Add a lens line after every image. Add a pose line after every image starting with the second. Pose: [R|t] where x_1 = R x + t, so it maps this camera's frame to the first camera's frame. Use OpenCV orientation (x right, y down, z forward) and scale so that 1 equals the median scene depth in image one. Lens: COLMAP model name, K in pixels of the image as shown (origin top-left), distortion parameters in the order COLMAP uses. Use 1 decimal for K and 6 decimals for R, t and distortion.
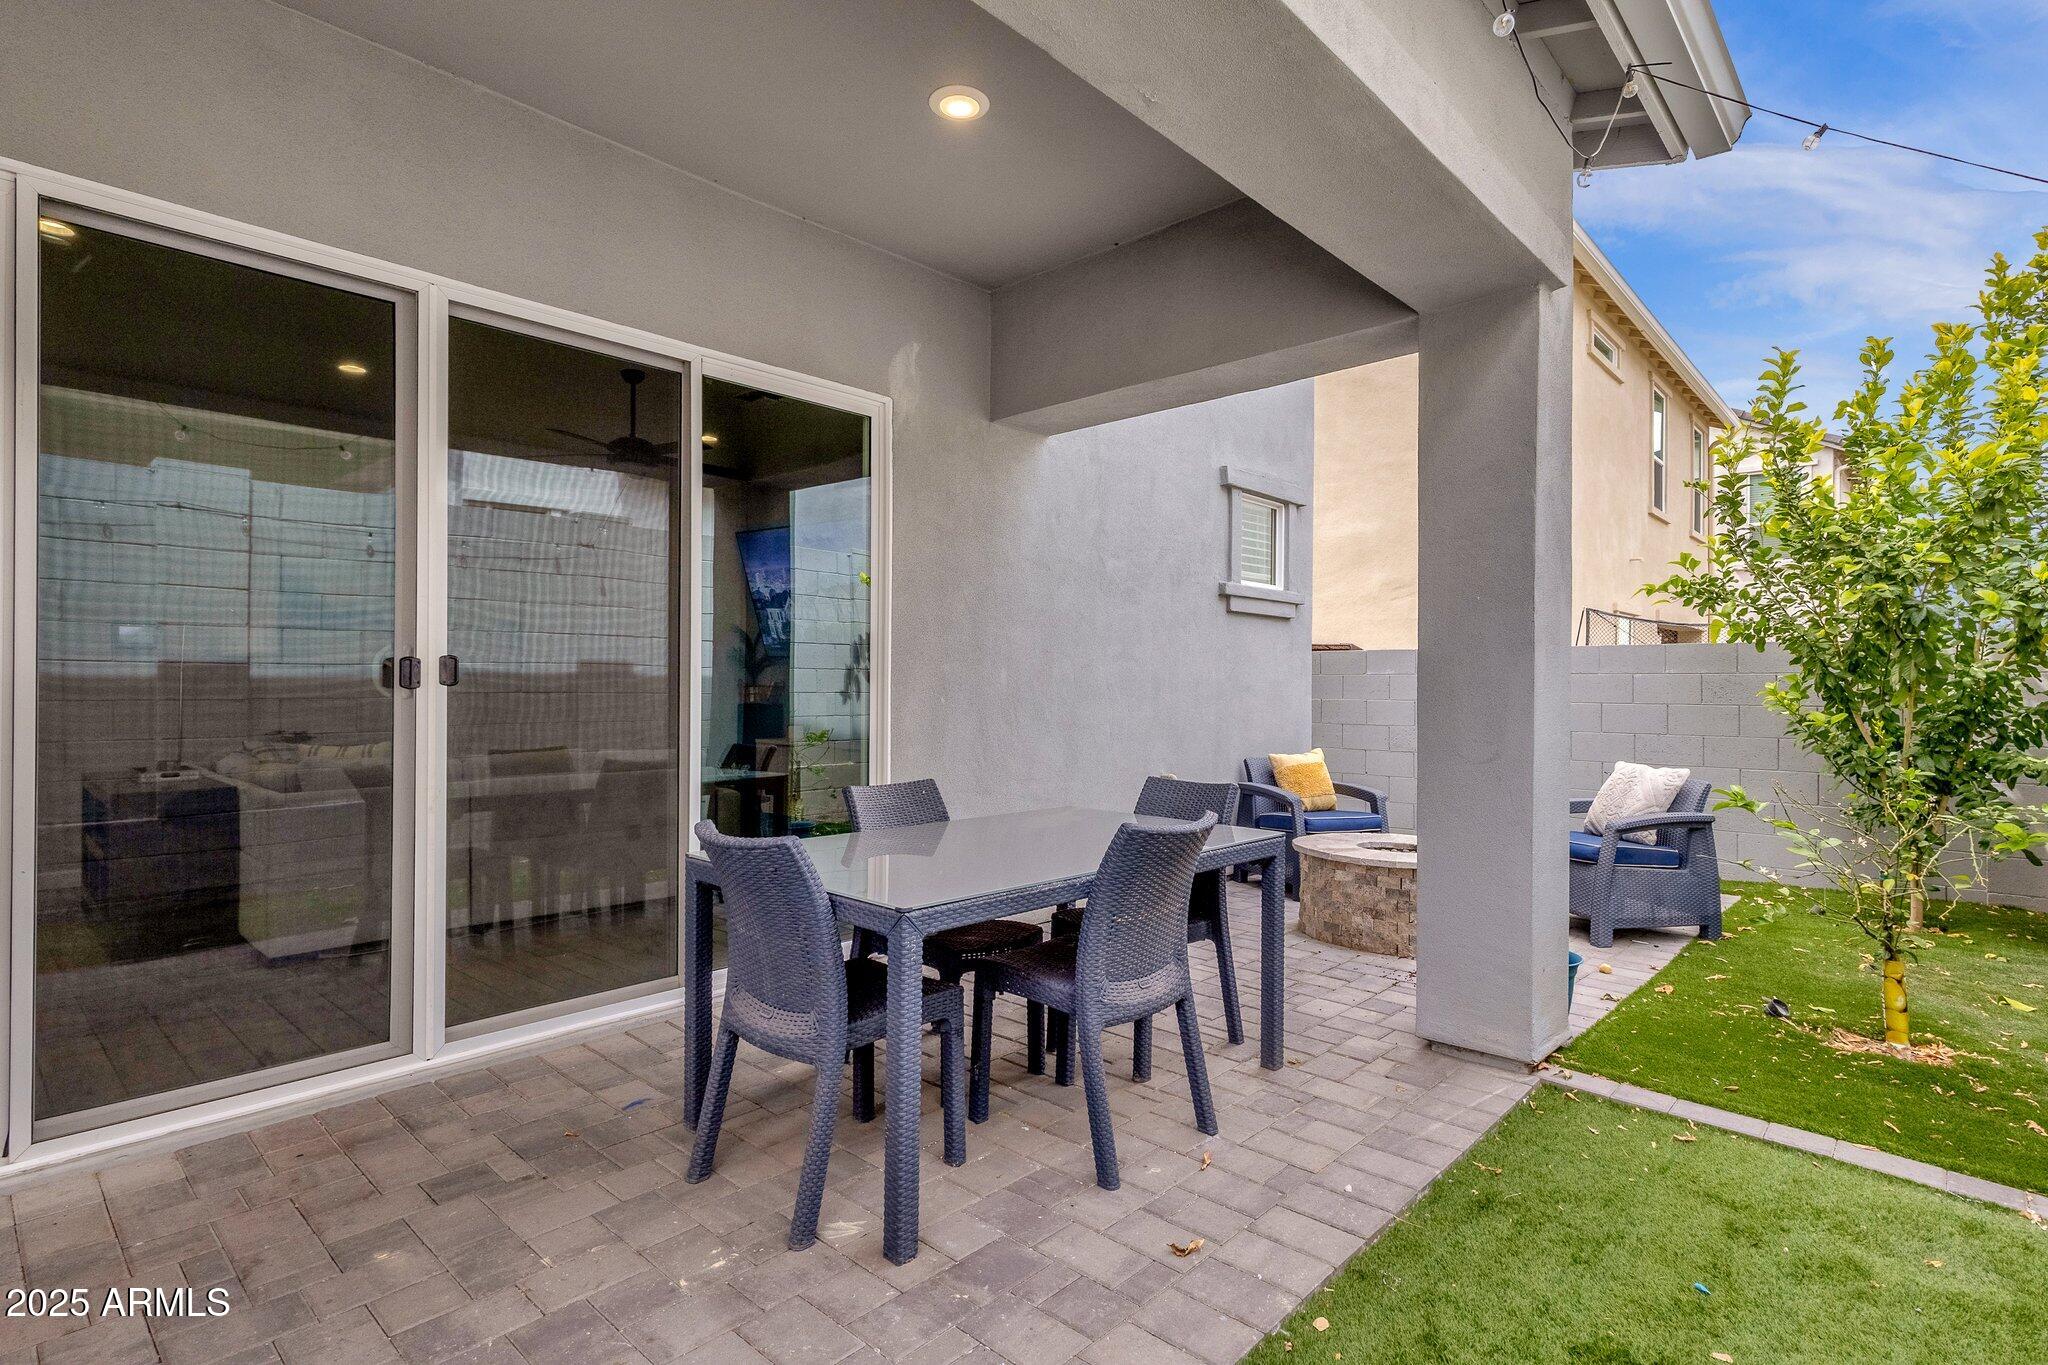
lens RADIAL K [[975.4, 0, 1024.0], [0, 975.4, 682.5], [0, 0, 1]] dist [-0.003142, 0.000540]
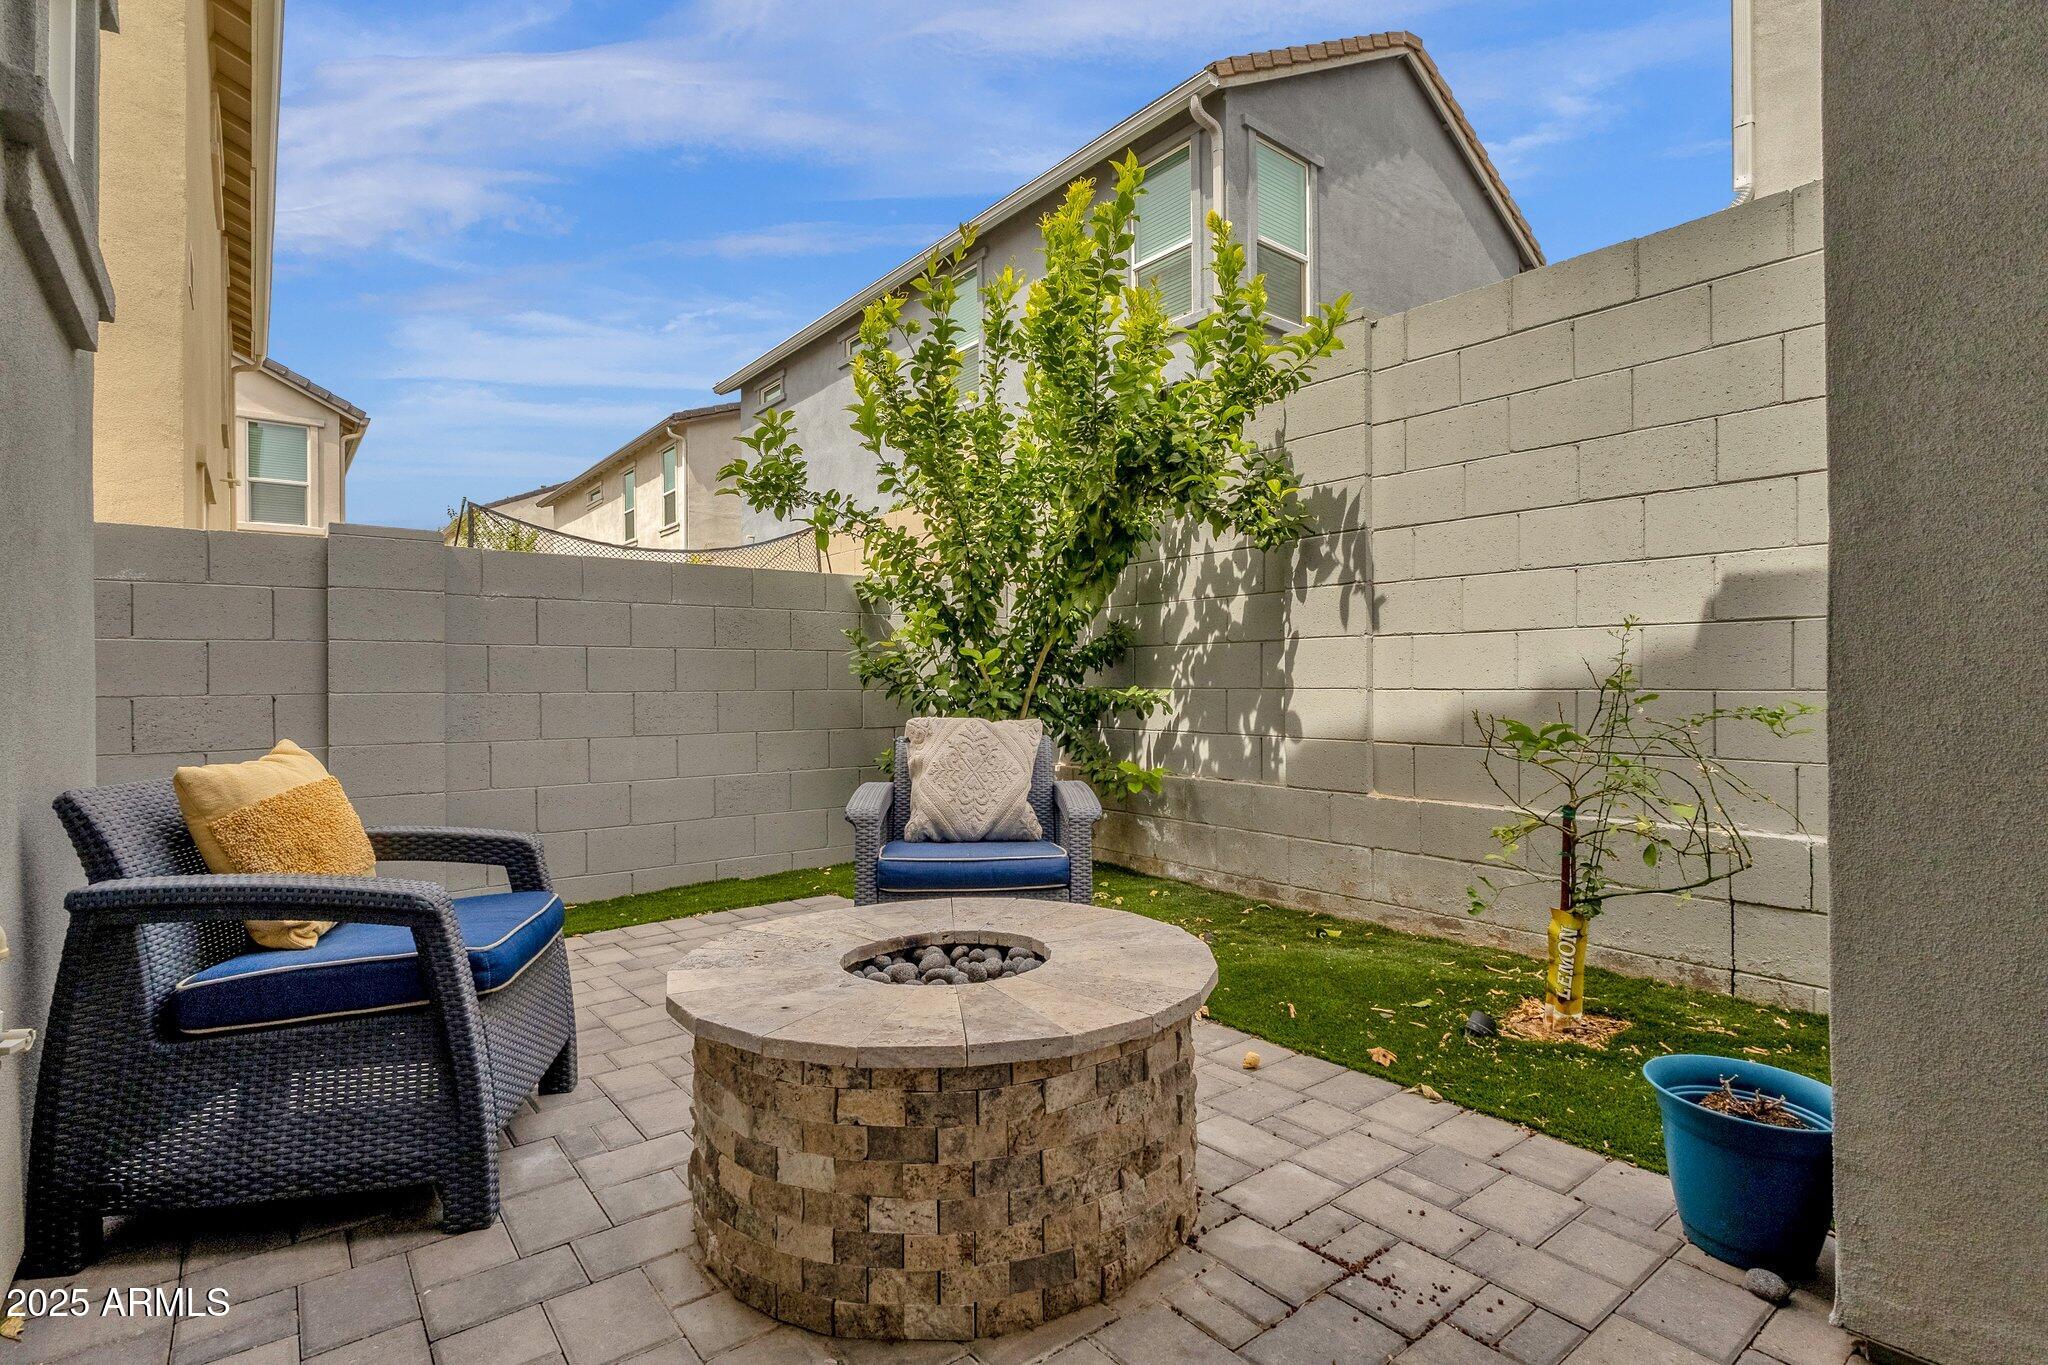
lens RADIAL K [[975.4, 0, 1024.0], [0, 975.4, 682.5], [0, 0, 1]] dist [-0.003142, 0.000540]
pose [[0.153849, -0.006506, 0.988073, 0.005012], [-0.006275, 0.999952, 0.007562, 0.044786], [-0.988074, -0.007364, 0.153801, 0.713117]]
